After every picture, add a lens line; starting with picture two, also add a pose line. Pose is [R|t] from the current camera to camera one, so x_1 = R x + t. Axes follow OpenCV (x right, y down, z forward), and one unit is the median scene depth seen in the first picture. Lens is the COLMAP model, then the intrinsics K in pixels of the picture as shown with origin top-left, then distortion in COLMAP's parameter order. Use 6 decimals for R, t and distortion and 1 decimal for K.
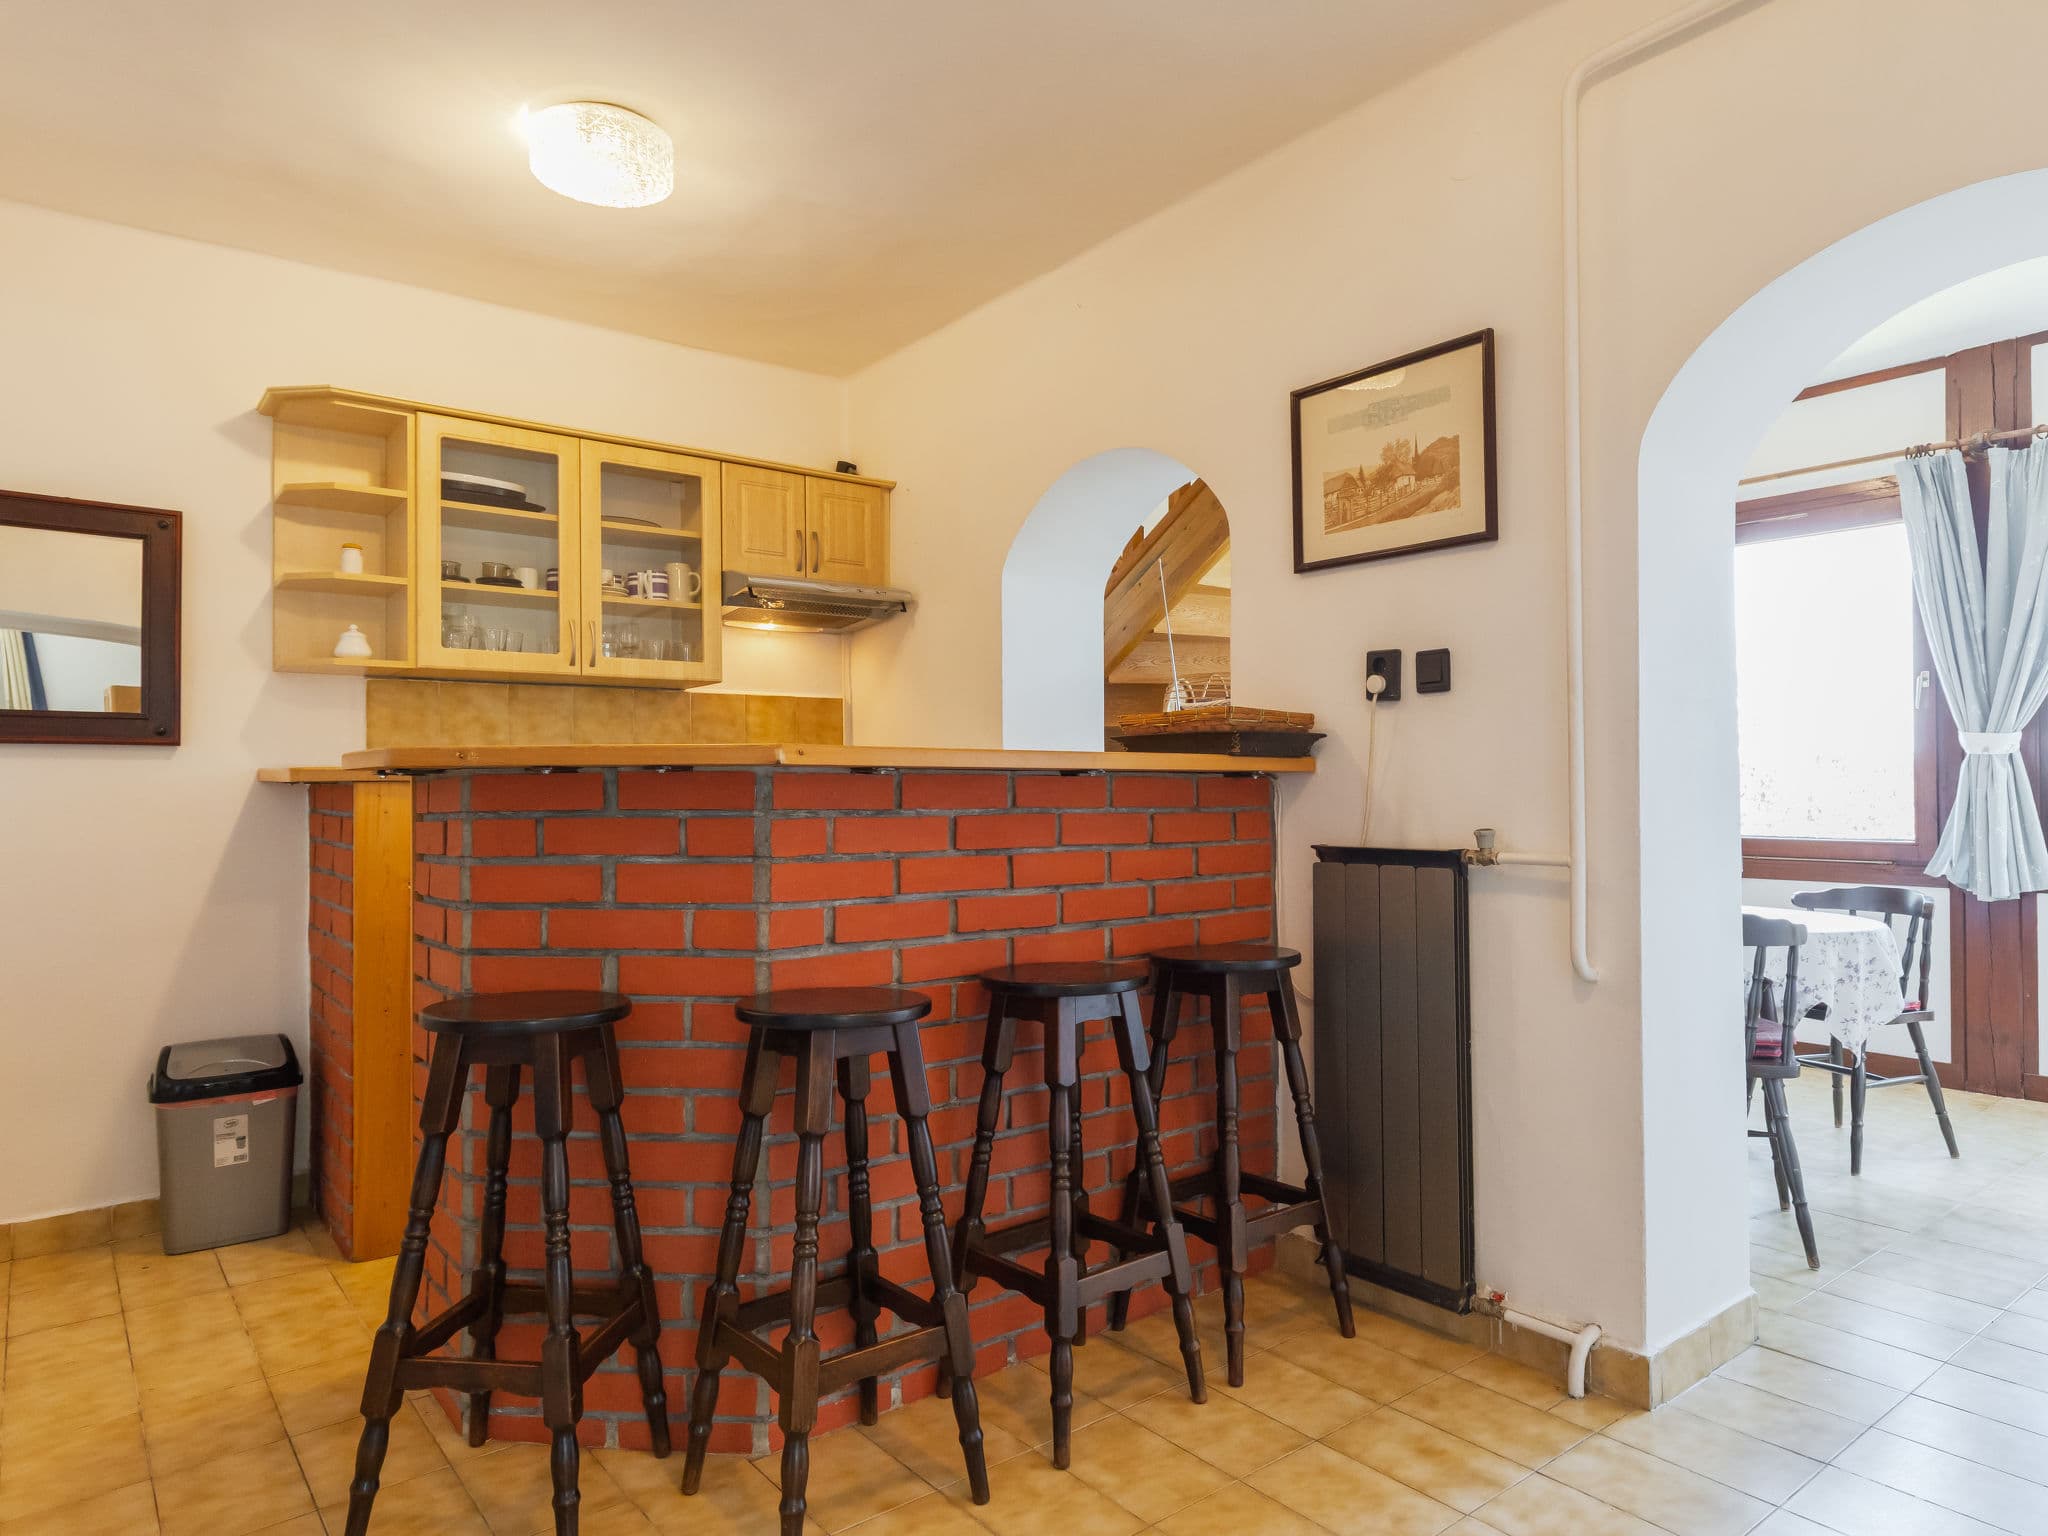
lens RADIAL K [[1299.2, 0, 1070.4], [0, 1299.2, 764.3], [0, 0, 1]] dist [0.023170, -0.009943]
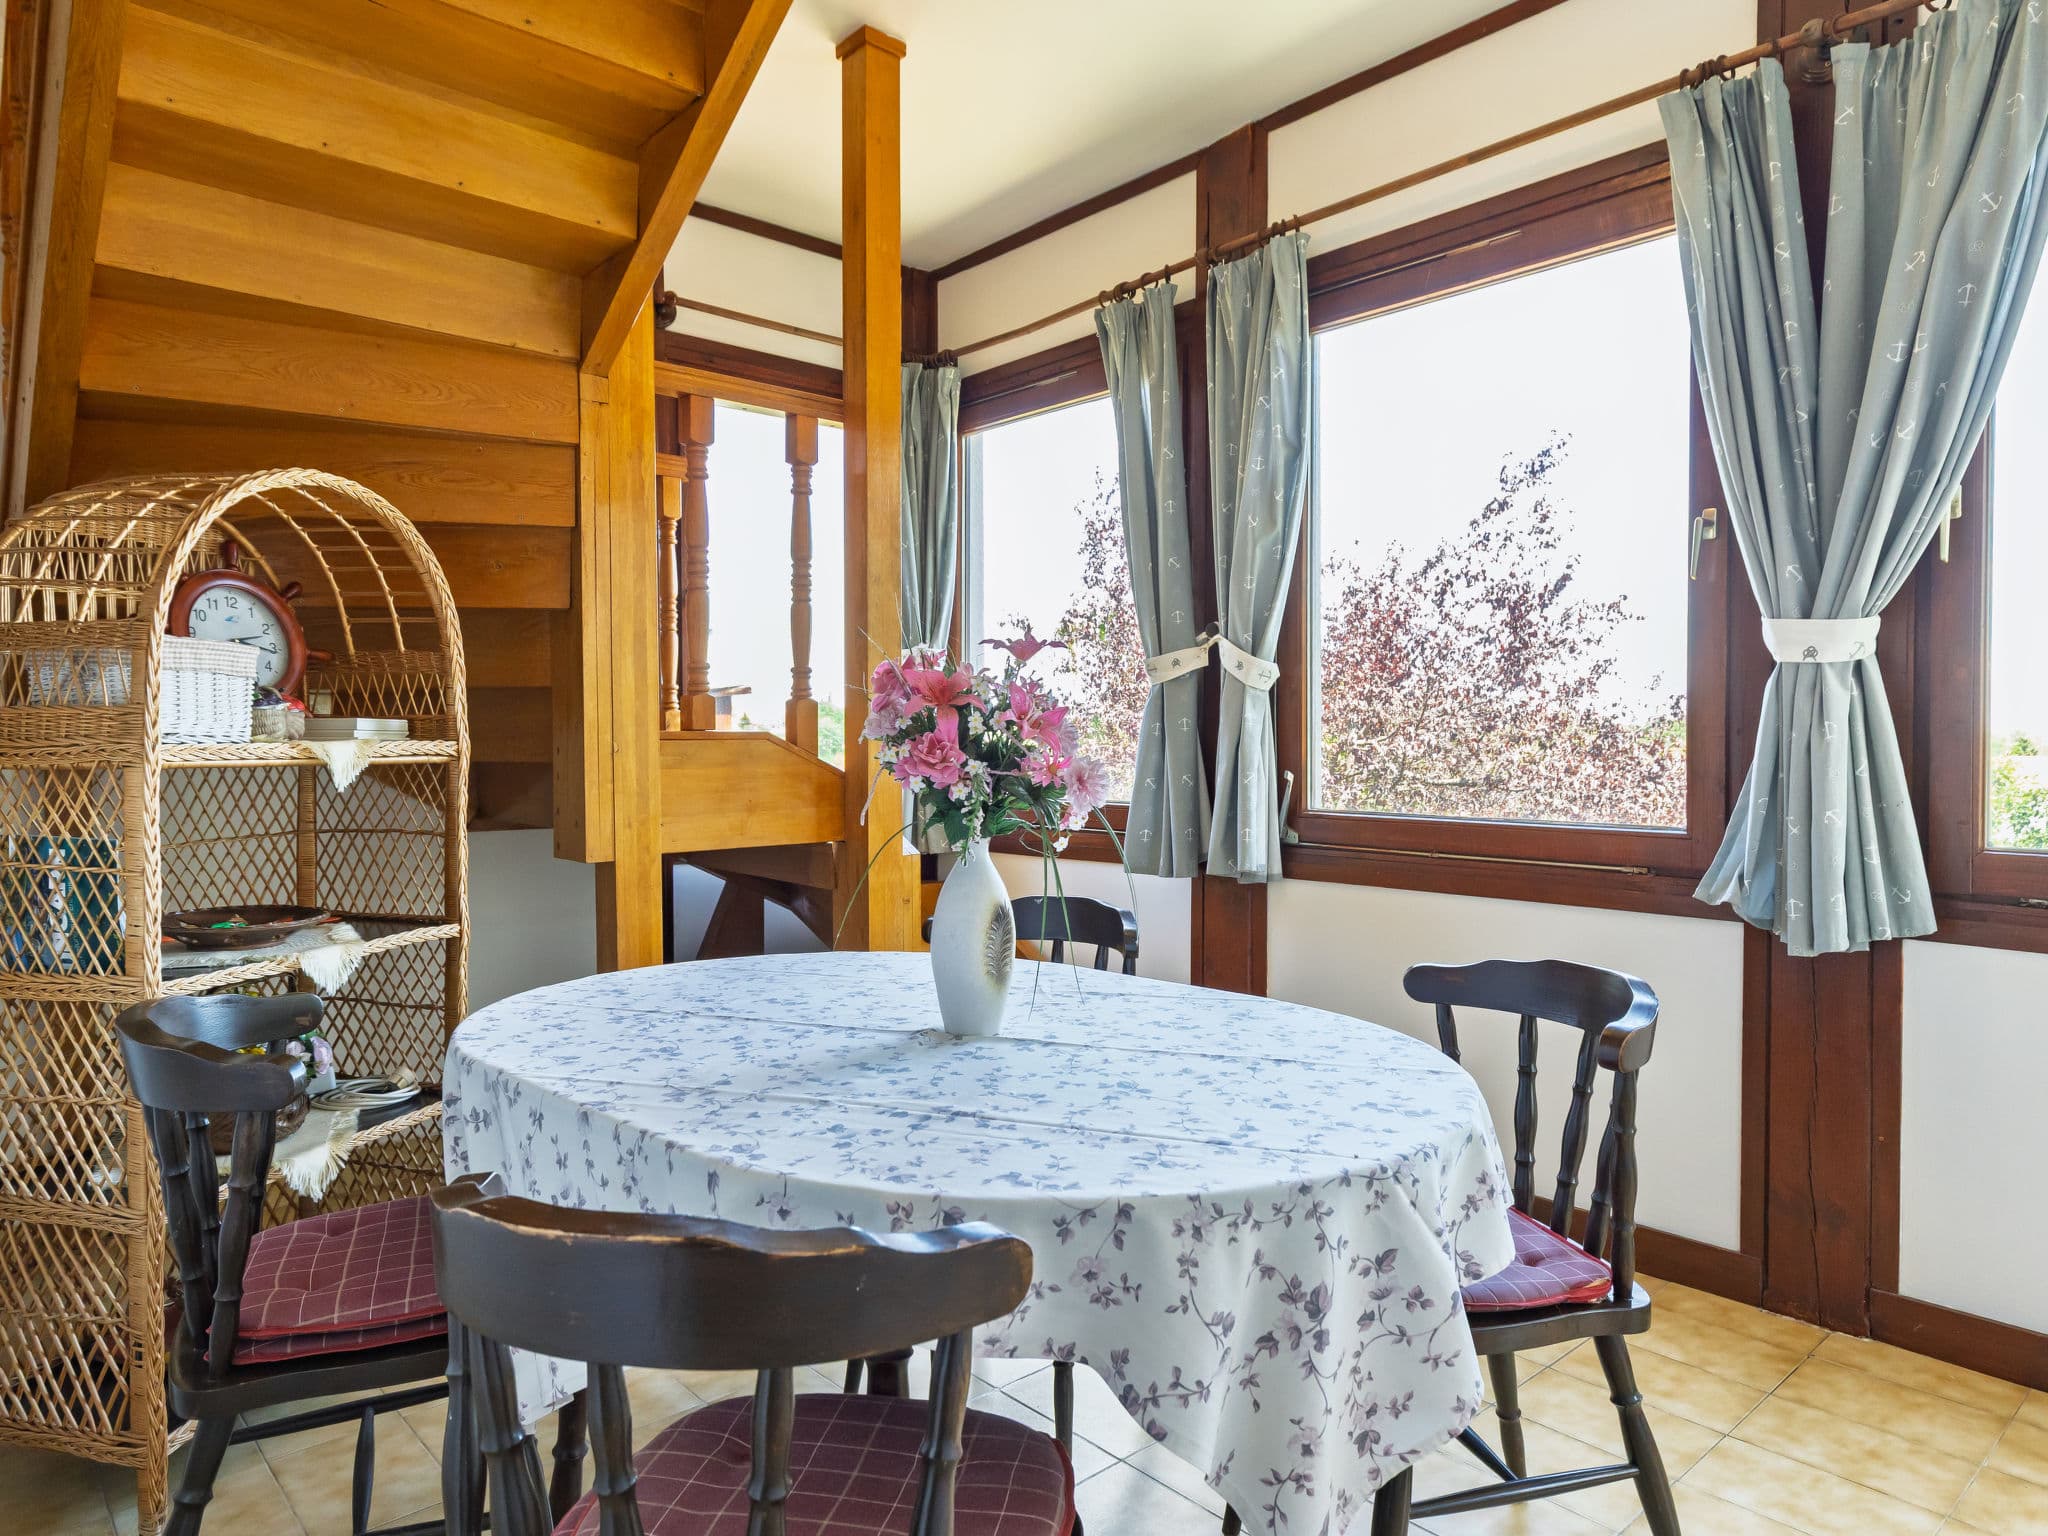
lens RADIAL K [[1299.2, 0, 1059.9], [0, 1299.2, 760.2], [0, 0, 1]] dist [0.023170, -0.009943]
pose [[0.998345, 0.000801, 0.057508, 0.668175], [-0.002672, 0.999469, 0.032470, 0.024408], [-0.057452, -0.032569, 0.997817, 0.901256]]
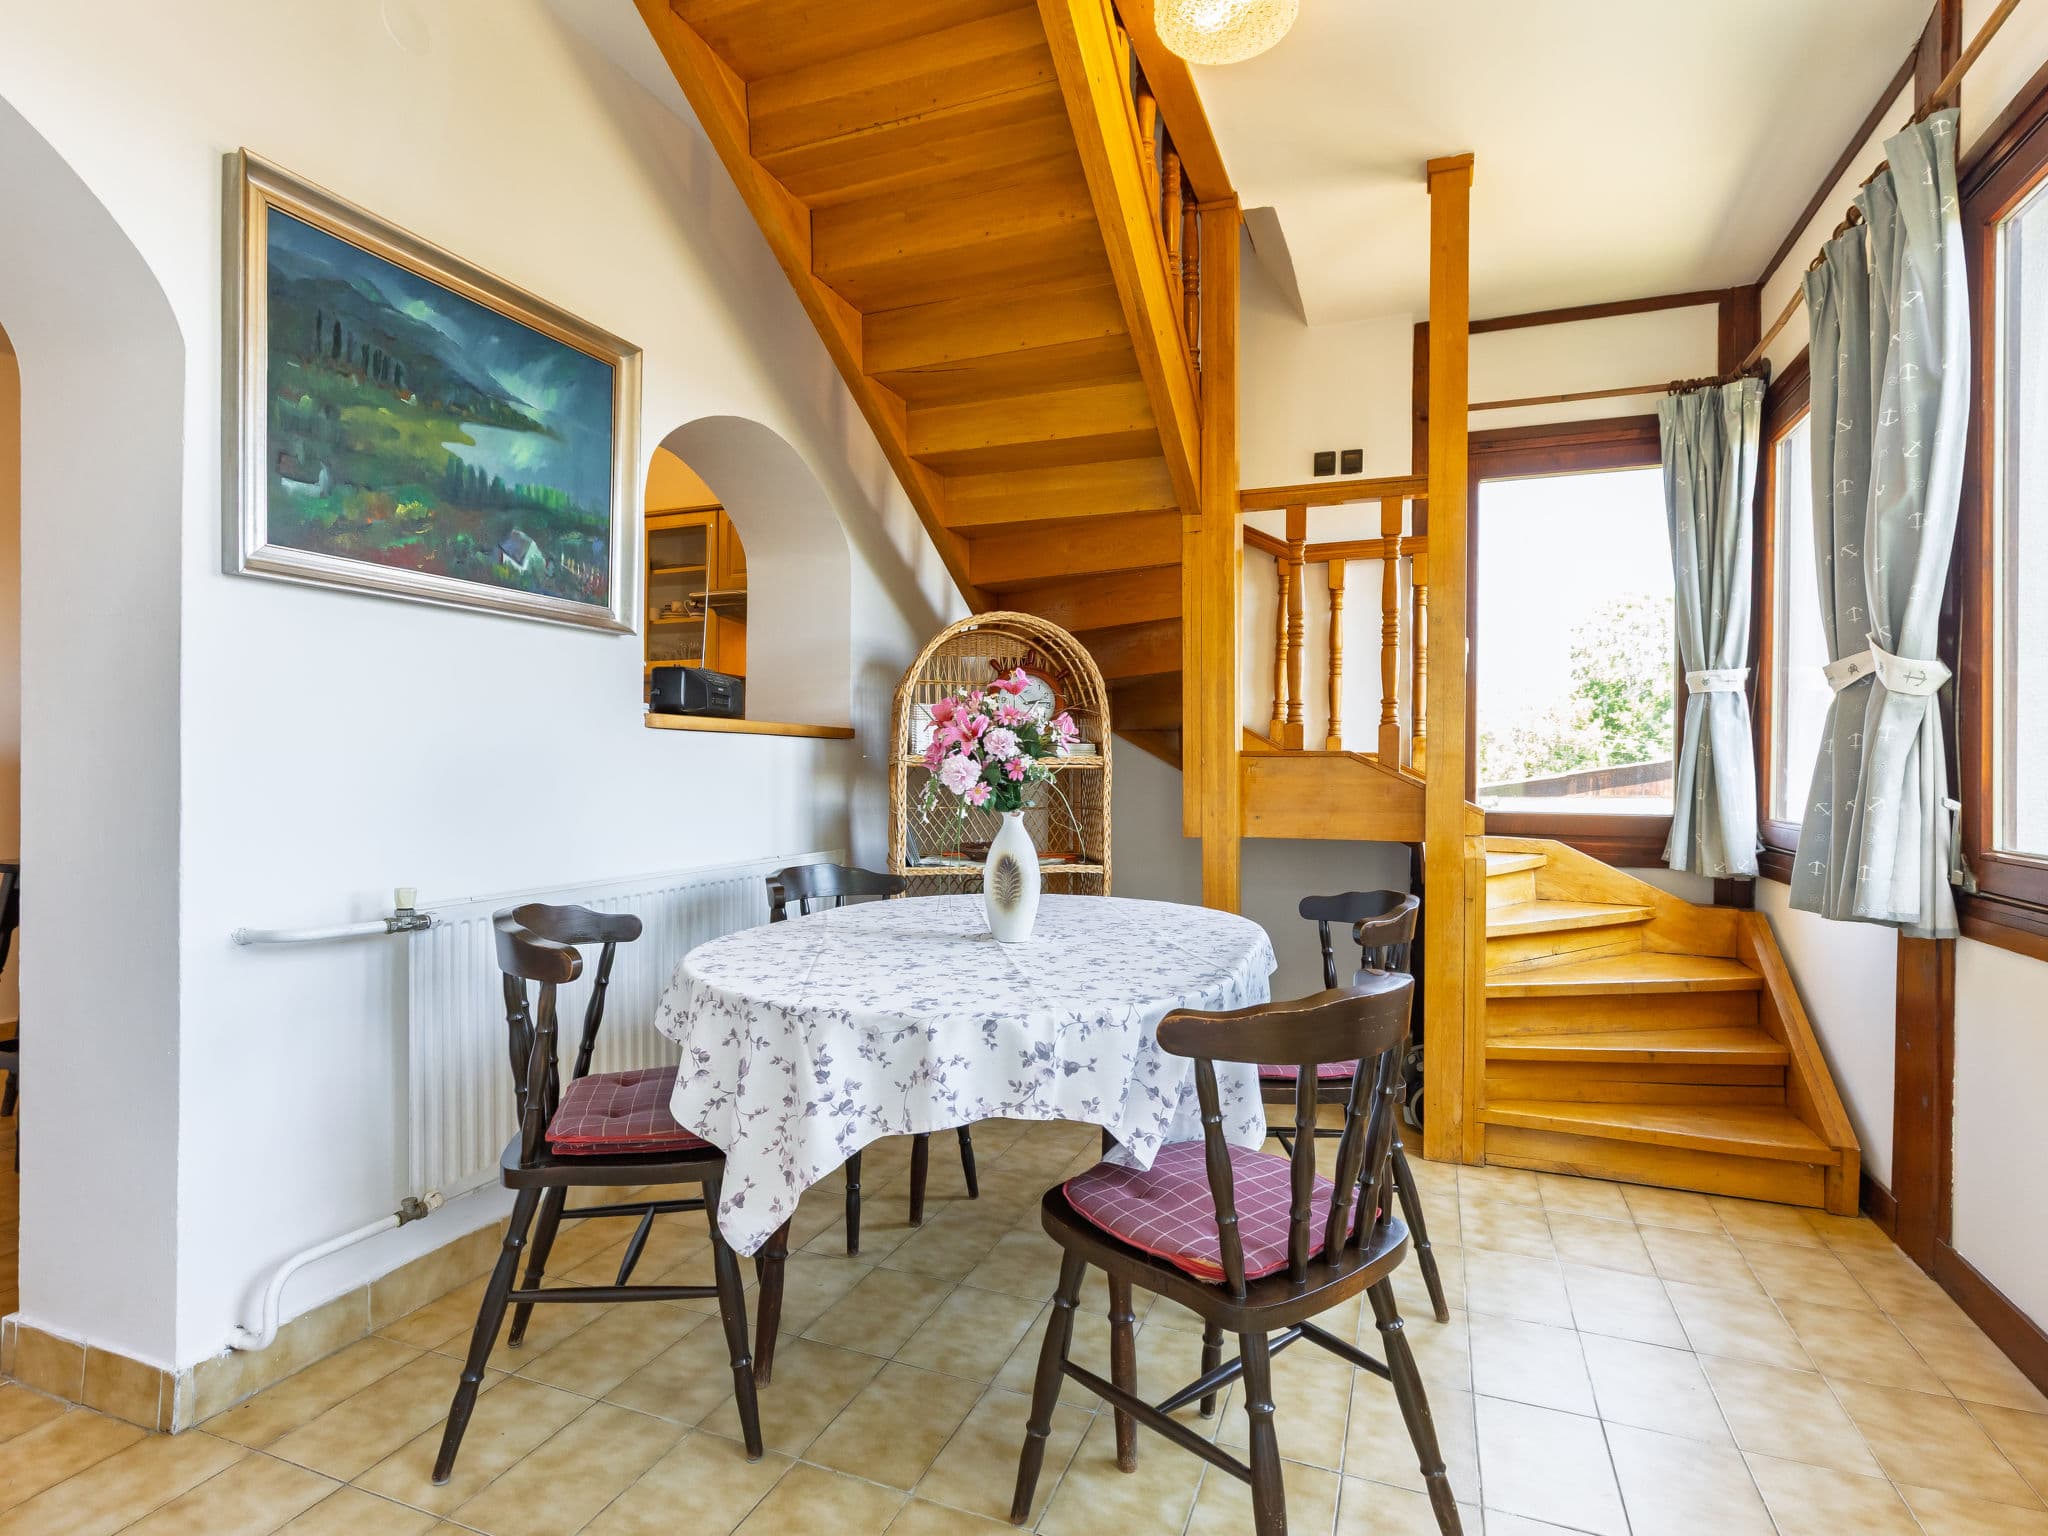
lens RADIAL K [[1058.4, 0, 1024.1], [0, 1058.4, 773.1], [0, 0, 1]] dist [0.000025, -0.000895]
pose [[0.493842, 0.011101, -0.869481, 1.281066], [0.004910, 0.999867, 0.015554, 0.040294], [0.869538, -0.011951, 0.493722, 1.132365]]
